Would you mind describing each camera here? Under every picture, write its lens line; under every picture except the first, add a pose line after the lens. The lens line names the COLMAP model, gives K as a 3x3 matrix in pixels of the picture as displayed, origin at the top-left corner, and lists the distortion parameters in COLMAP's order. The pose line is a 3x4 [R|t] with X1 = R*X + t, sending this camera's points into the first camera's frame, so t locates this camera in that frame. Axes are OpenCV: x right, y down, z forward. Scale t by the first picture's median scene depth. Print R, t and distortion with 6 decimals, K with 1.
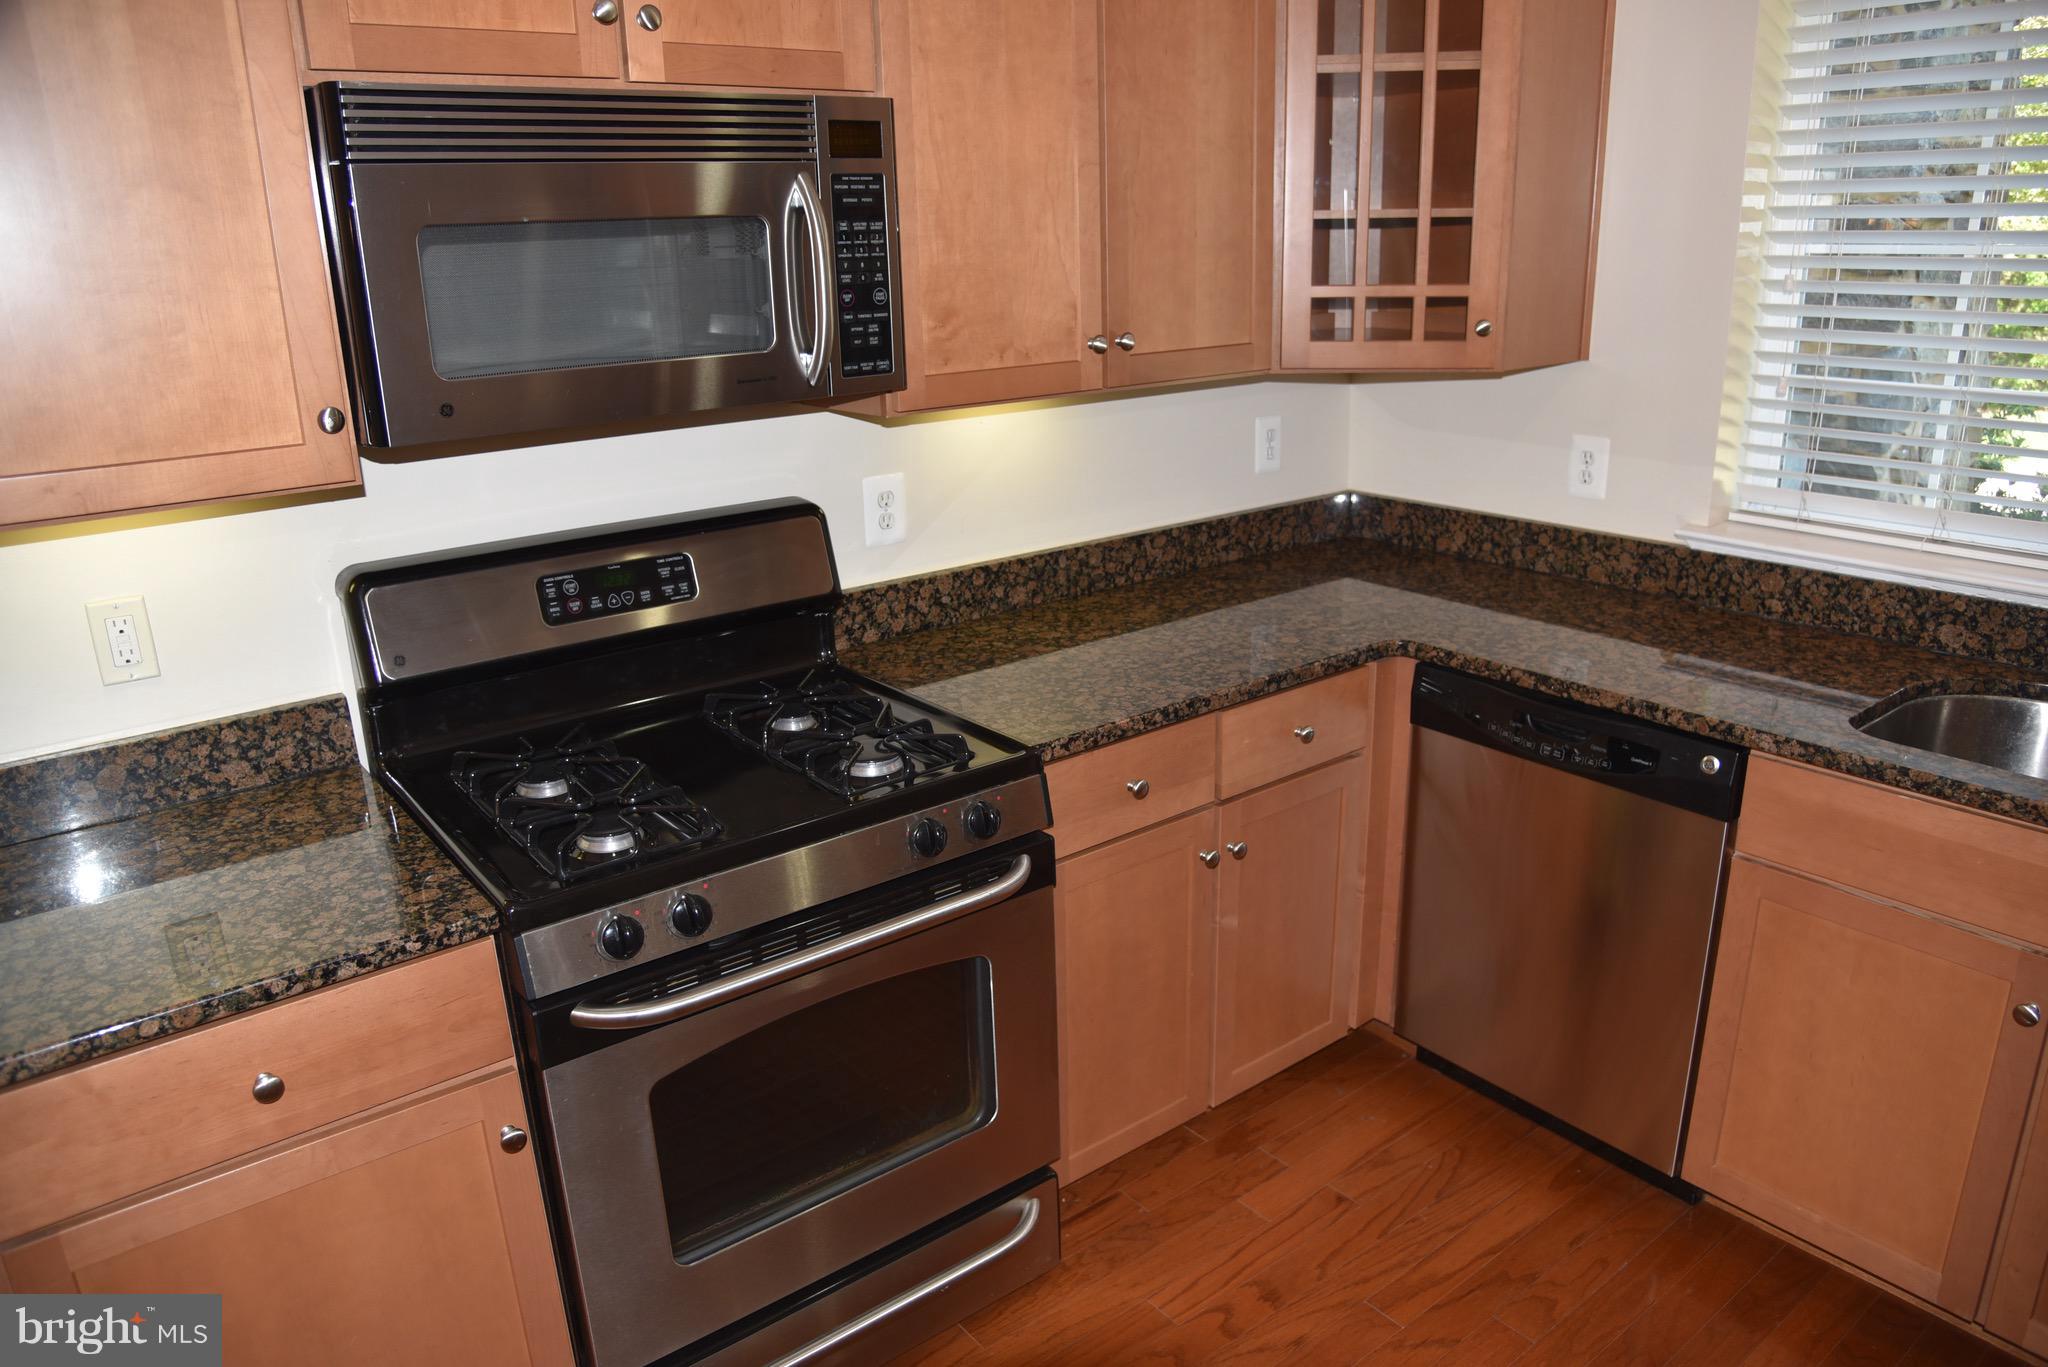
lens RADIAL K [[1400.4, 0, 1027.1], [0, 1400.4, 689.0], [0, 0, 1]] dist [-0.125273, 0.076879]
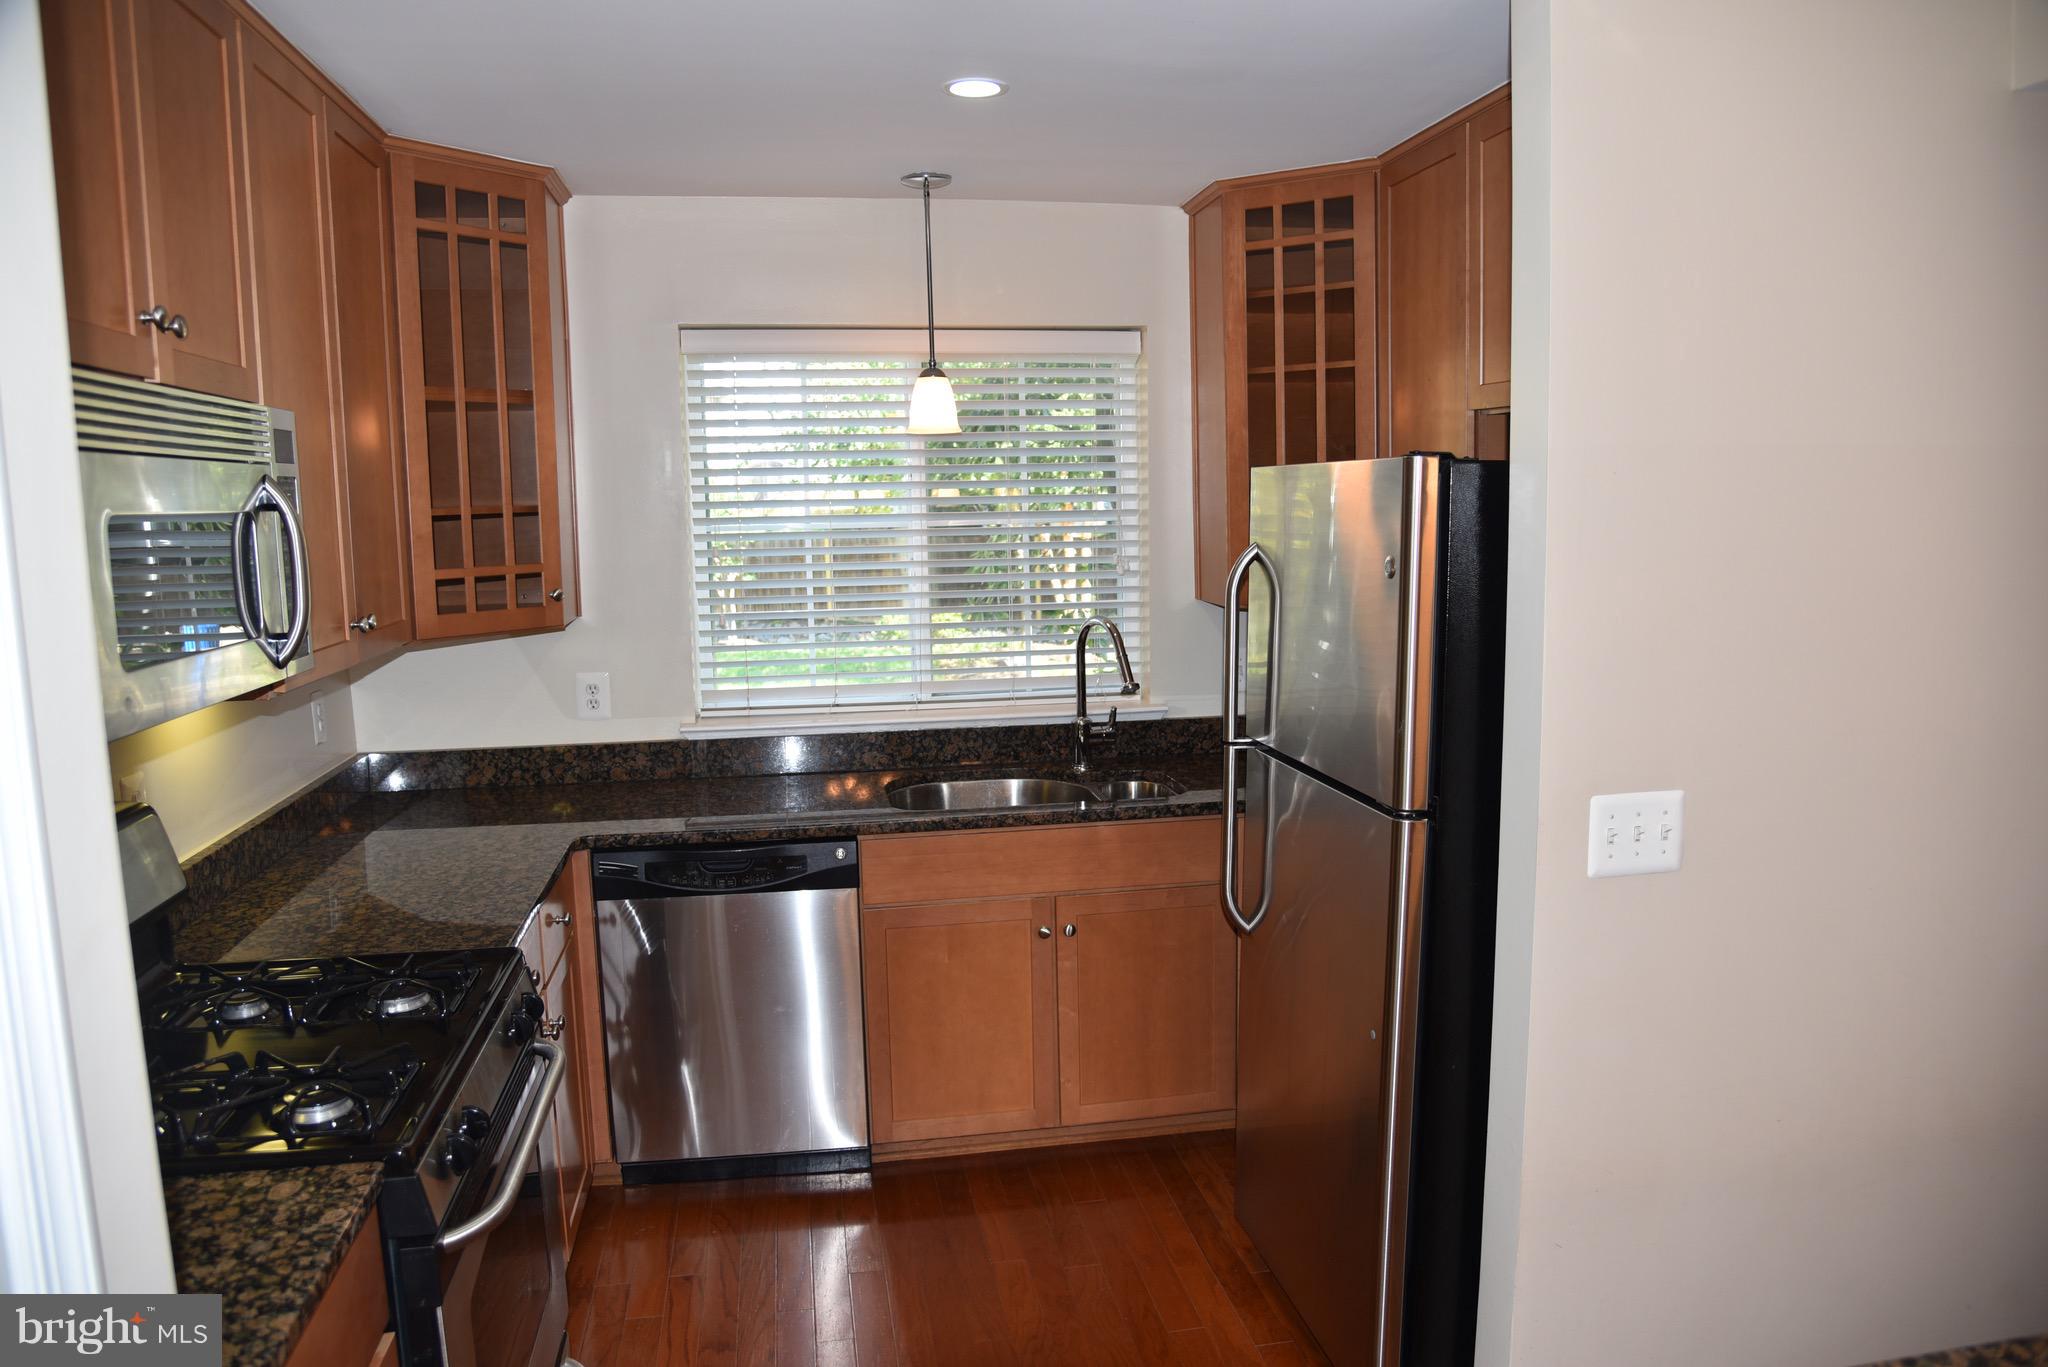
lens RADIAL K [[1400.4, 0, 1027.1], [0, 1400.4, 689.0], [0, 0, 1]] dist [-0.125273, 0.076879]
pose [[0.473217, -0.101135, 0.875121, -0.593161], [0.277667, 0.959877, -0.039217, -0.002114], [-0.836042, 0.261551, 0.482312, 0.017339]]
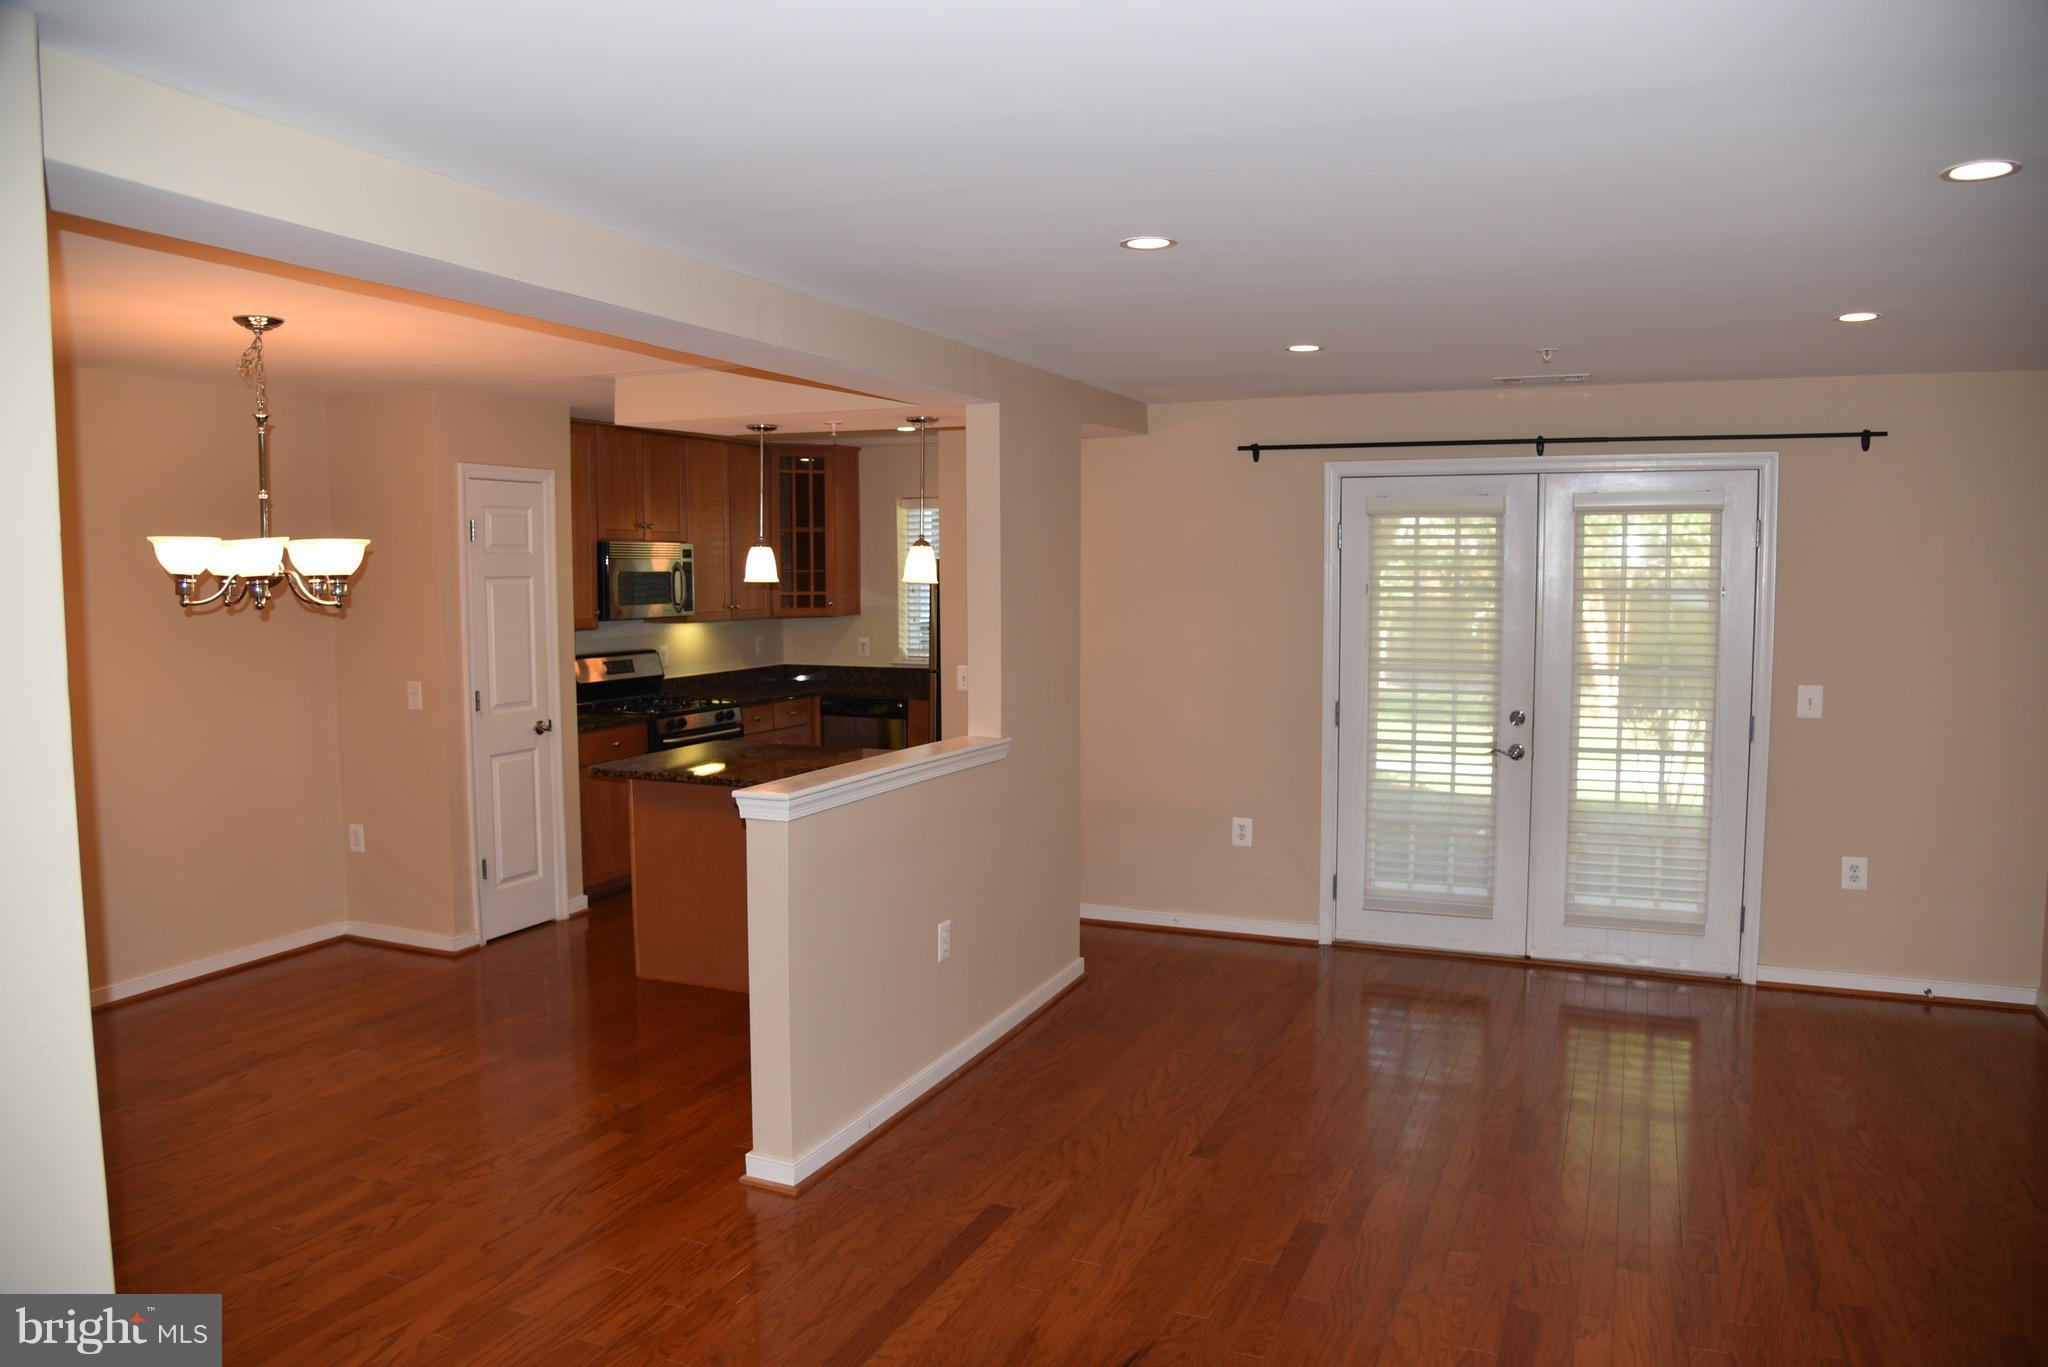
lens RADIAL K [[1400.4, 0, 1027.1], [0, 1400.4, 689.0], [0, 0, 1]] dist [-0.125273, 0.076879]
pose [[0.880305, -0.014847, 0.474175, -0.870886], [0.126023, 0.970918, -0.203562, 0.698050], [-0.457362, 0.238953, 0.856575, -2.110732]]
